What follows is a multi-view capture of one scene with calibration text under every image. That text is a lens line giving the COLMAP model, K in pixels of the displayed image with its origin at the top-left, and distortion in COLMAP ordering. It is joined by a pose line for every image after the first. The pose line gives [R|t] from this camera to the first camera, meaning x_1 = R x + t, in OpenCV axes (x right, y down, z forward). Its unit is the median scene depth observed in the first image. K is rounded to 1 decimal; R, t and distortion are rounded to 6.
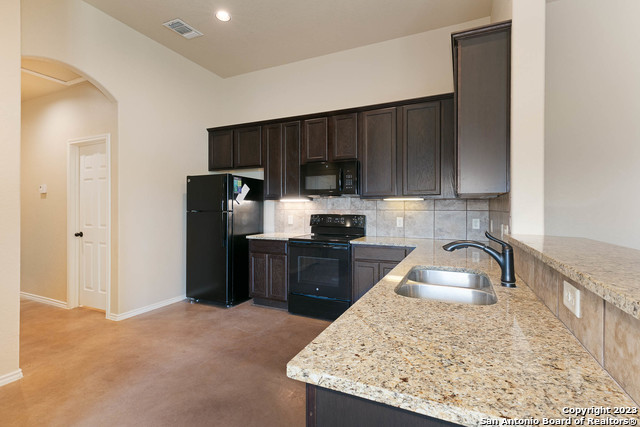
lens RADIAL K [[289.2, 0, 316.9], [0, 289.2, 208.9], [0, 0, 1]] dist [0.000830, 0.001487]
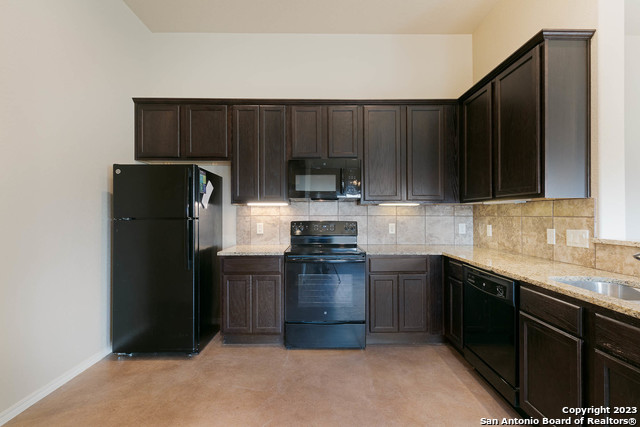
lens RADIAL K [[289.2, 0, 321.2], [0, 289.2, 212.6], [0, 0, 1]] dist [0.000830, 0.001487]
pose [[0.907487, 0.001177, 0.420079, -0.307625], [0.003018, 0.999952, -0.009321, 0.001776], [-0.420069, 0.009727, 0.907440, 0.226977]]
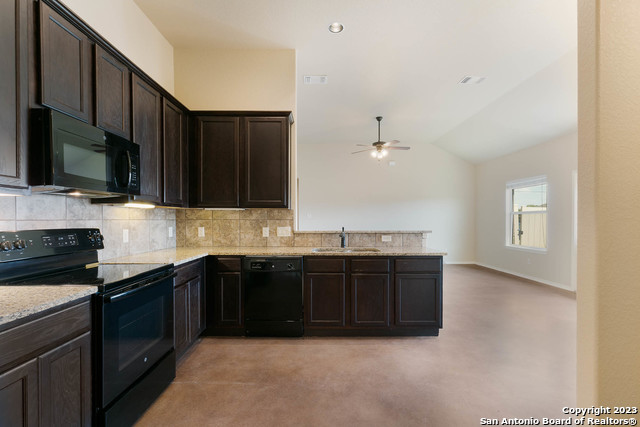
lens RADIAL K [[289.2, 0, 315.0], [0, 289.2, 220.2], [0, 0, 1]] dist [0.000830, 0.001487]
pose [[-0.396677, -0.006347, 0.917936, -0.573641], [0.003086, 0.999961, 0.008248, 0.000200], [-0.917953, 0.006105, -0.396642, 0.808856]]
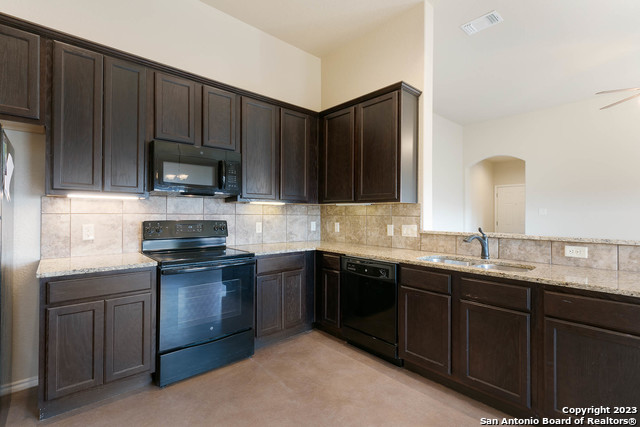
lens RADIAL K [[289.2, 0, 319.0], [0, 289.2, 213.0], [0, 0, 1]] dist [0.000830, 0.001487]
pose [[0.413298, 0.007147, 0.910568, -0.462815], [-0.003264, 0.999974, -0.006367, 0.003836], [-0.910590, -0.000340, 0.413311, 0.417862]]
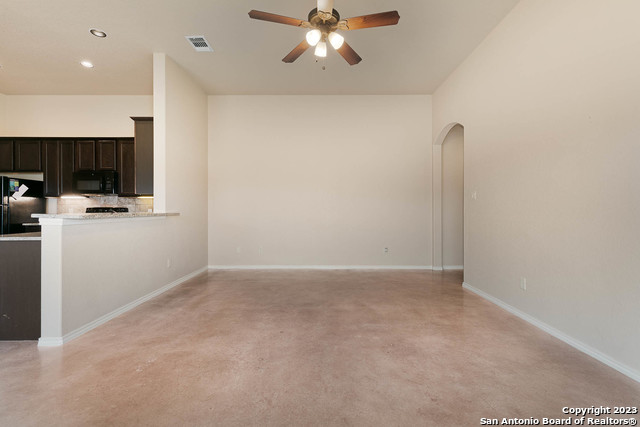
lens RADIAL K [[289.2, 0, 313.0], [0, 289.2, 209.3], [0, 0, 1]] dist [0.000830, 0.001487]
pose [[0.919081, -0.001761, 0.394064, 0.457868], [0.003301, 0.999989, -0.003230, 0.036429], [-0.394054, 0.004270, 0.919077, -0.748683]]
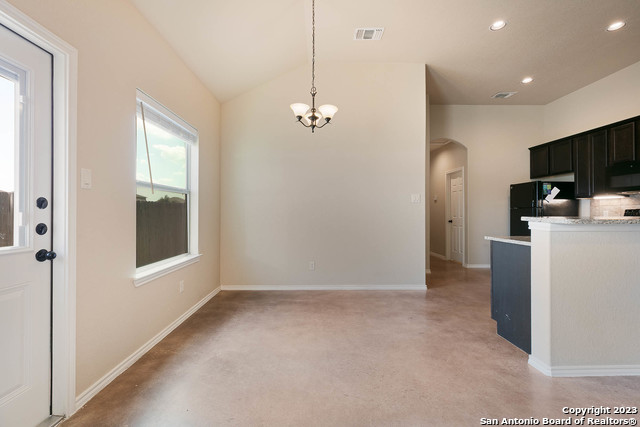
lens RADIAL K [[289.2, 0, 326.7], [0, 289.2, 211.0], [0, 0, 1]] dist [0.000830, 0.001487]
pose [[0.445481, -0.005507, -0.895274, 0.491411], [-0.001127, 0.999977, -0.006712, 0.035671], [0.895291, 0.003999, 0.445464, -0.544780]]
